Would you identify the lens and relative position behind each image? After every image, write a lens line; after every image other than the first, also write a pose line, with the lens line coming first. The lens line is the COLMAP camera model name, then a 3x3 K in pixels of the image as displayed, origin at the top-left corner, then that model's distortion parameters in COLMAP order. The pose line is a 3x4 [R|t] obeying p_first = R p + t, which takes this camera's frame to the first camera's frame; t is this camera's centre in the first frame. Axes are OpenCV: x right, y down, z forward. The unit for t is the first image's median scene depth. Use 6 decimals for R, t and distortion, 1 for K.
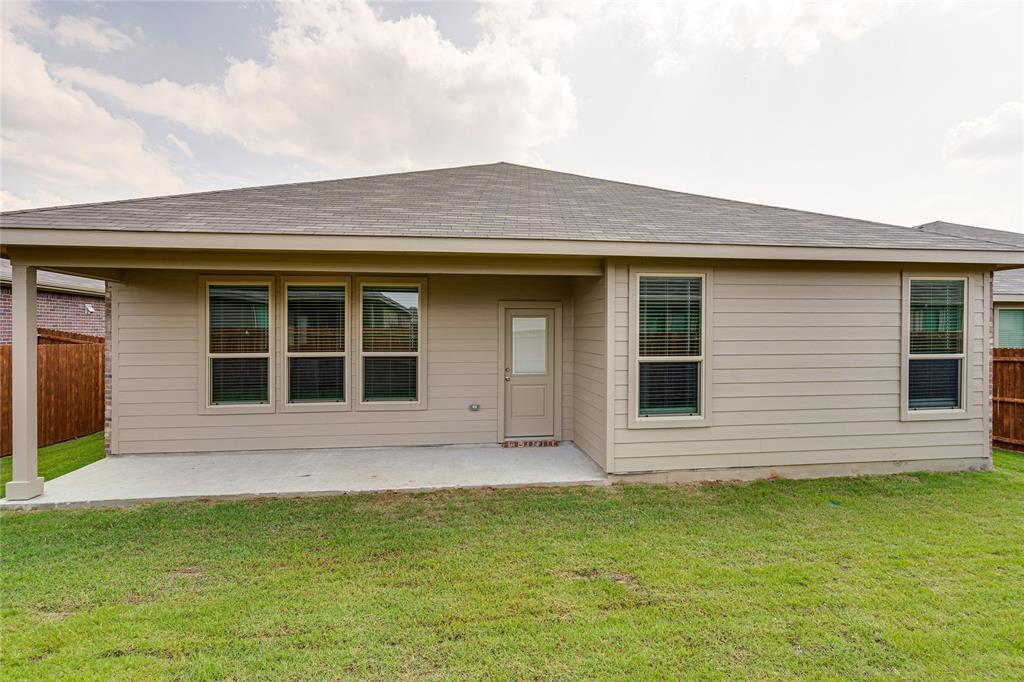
lens RADIAL K [[470.3, 0, 513.3], [0, 470.3, 338.2], [0, 0, 1]] dist [0.000007, 0.000327]
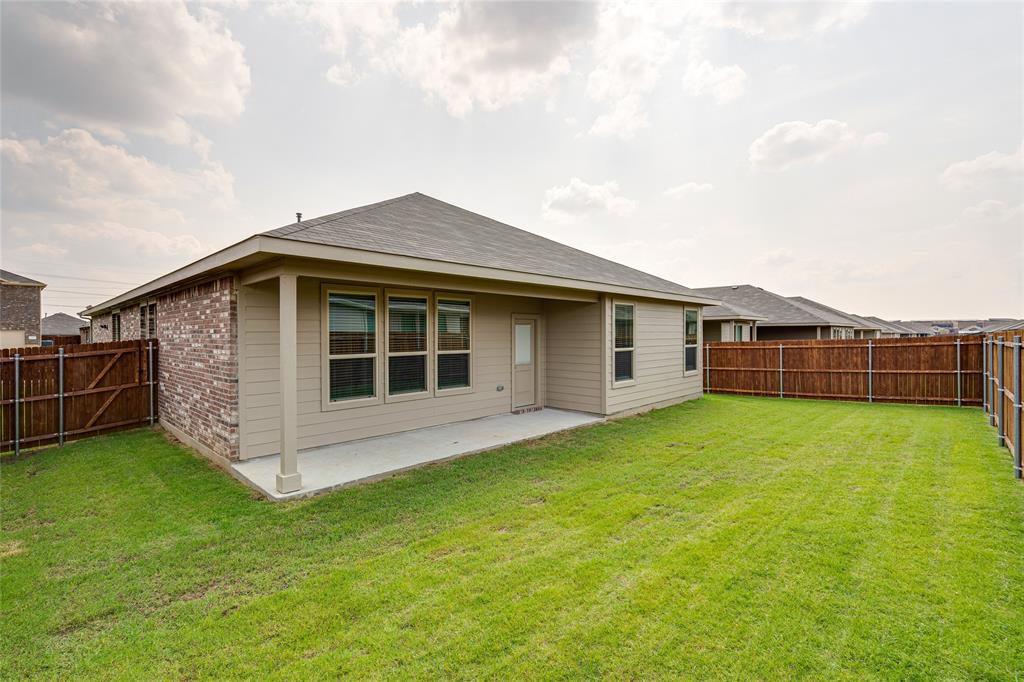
lens RADIAL K [[470.3, 0, 506.1], [0, 470.3, 338.6], [0, 0, 1]] dist [0.000007, 0.000327]
pose [[0.773810, -0.007200, 0.633377, -1.007003], [0.005458, 0.999974, 0.004698, -0.009060], [-0.633394, -0.000178, 0.773829, -0.112855]]
